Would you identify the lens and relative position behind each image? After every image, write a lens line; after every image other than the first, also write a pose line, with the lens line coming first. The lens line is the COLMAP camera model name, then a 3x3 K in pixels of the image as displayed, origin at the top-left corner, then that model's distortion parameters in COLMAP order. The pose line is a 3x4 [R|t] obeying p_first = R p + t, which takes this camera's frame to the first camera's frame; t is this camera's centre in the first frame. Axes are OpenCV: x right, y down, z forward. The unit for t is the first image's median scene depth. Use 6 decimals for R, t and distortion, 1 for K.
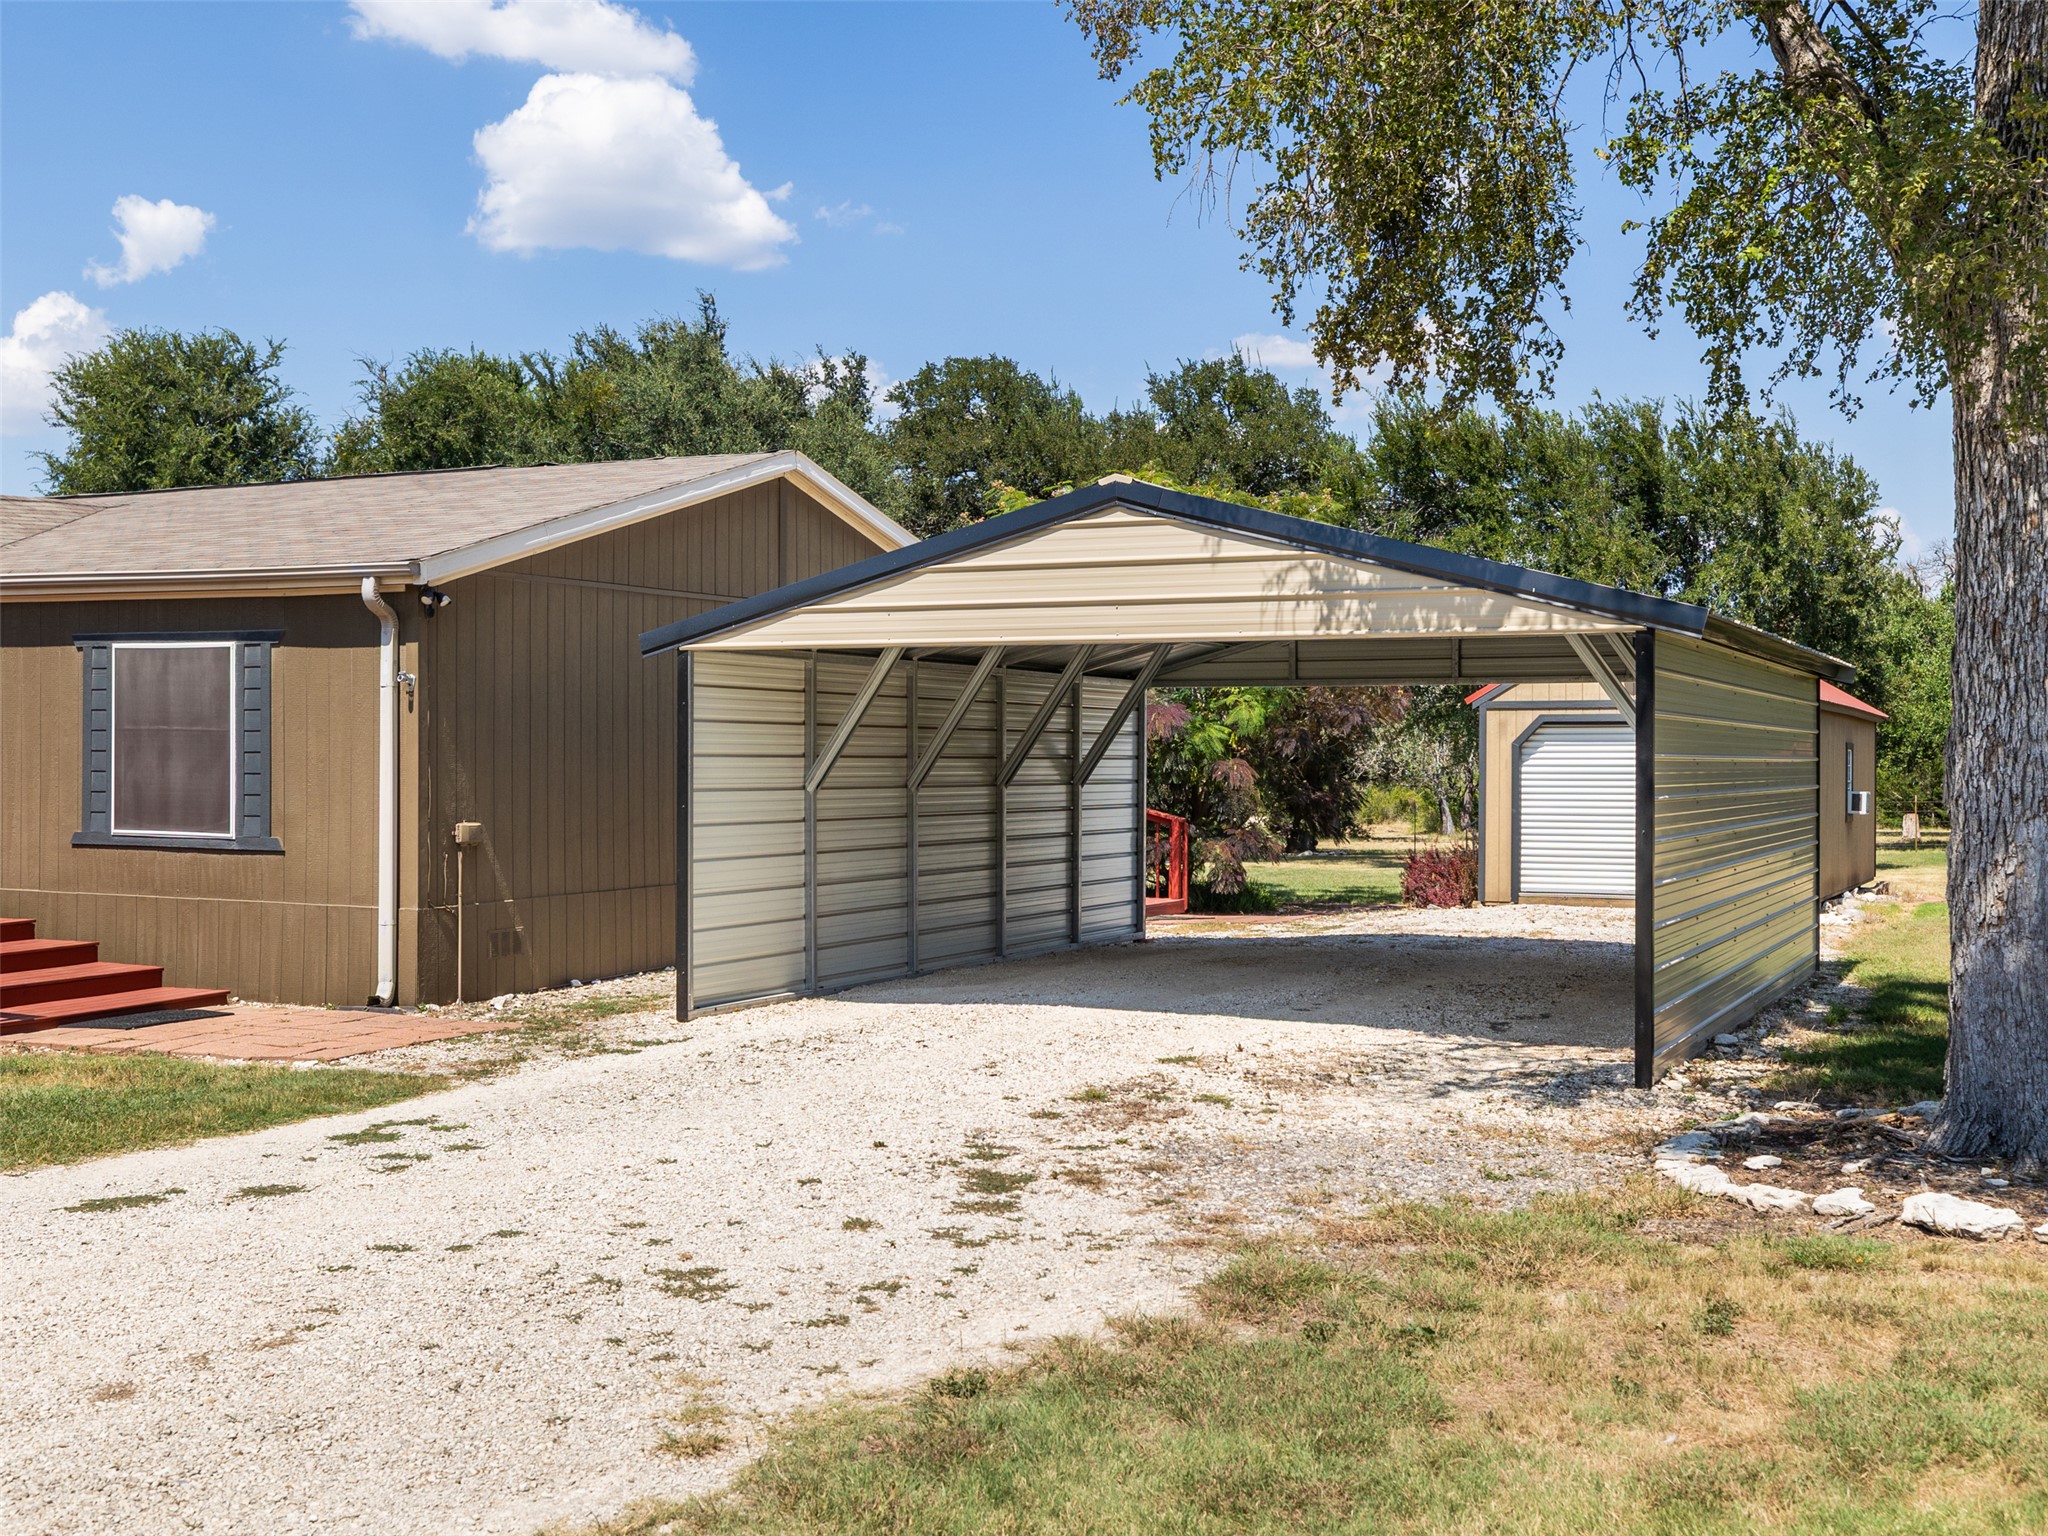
lens RADIAL K [[2059.2, 0, 1024.0], [0, 2059.2, 768.0], [0, 0, 1]] dist [0.005553, 0.001356]
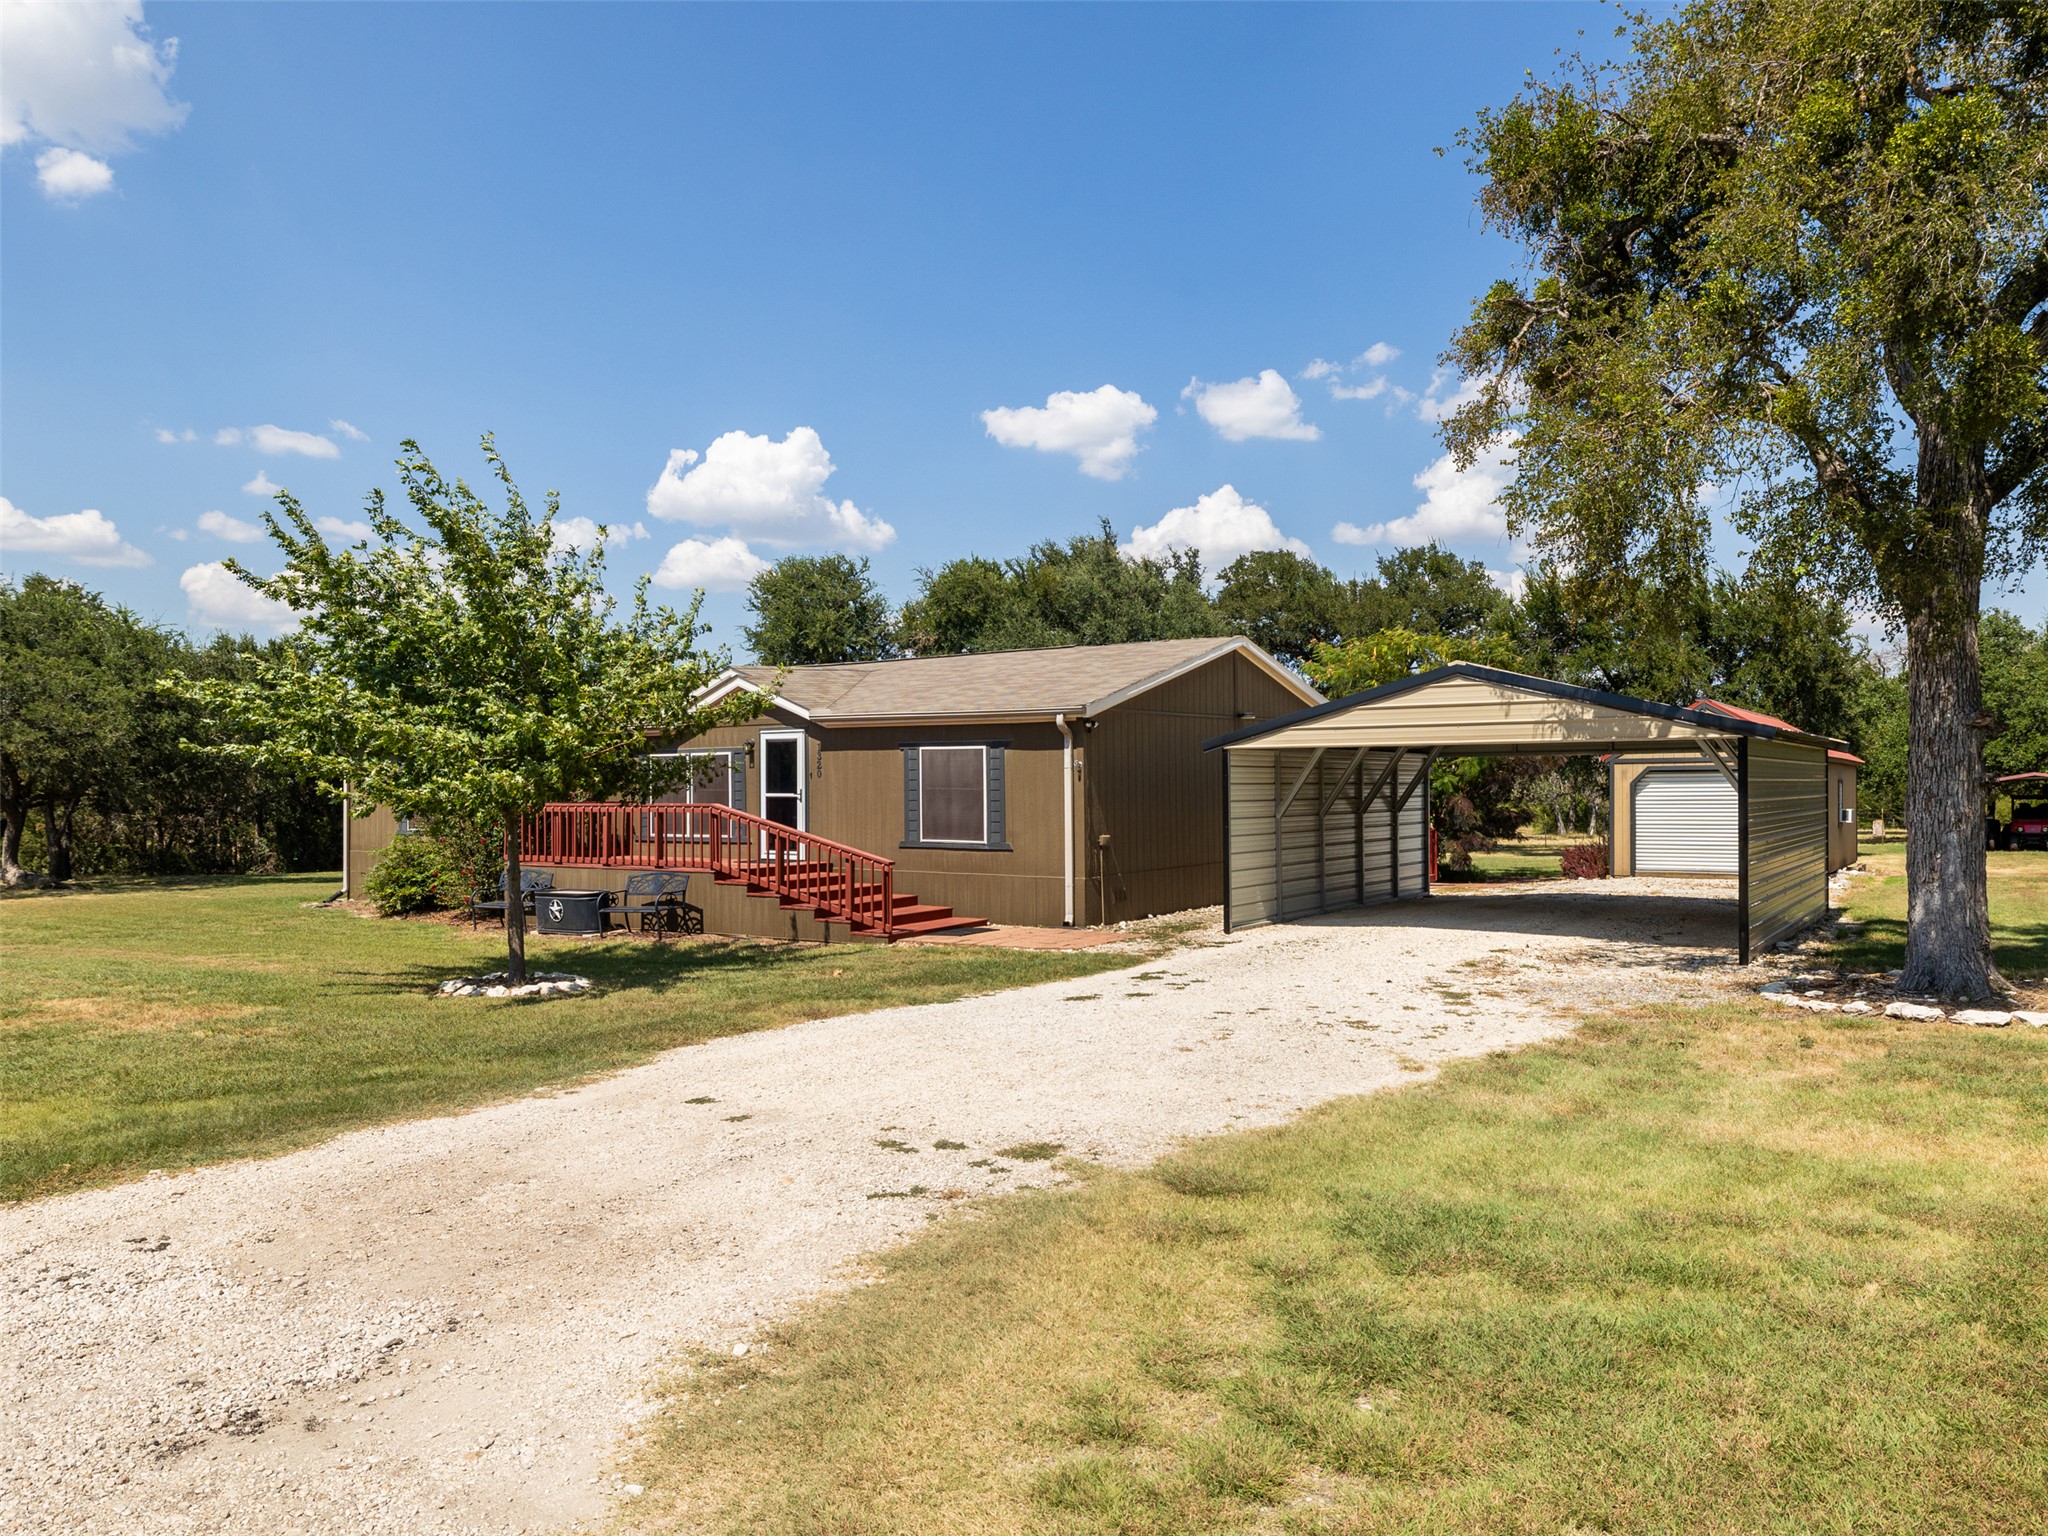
lens RADIAL K [[1382.6, 0, 1023.7], [0, 1382.6, 783.0], [0, 0, 1]] dist [-0.002899, 0.000648]
pose [[0.989305, -0.011439, -0.145411, -0.123508], [0.010637, 0.999924, -0.006288, -0.013312], [0.145472, 0.004674, 0.989351, -0.274392]]
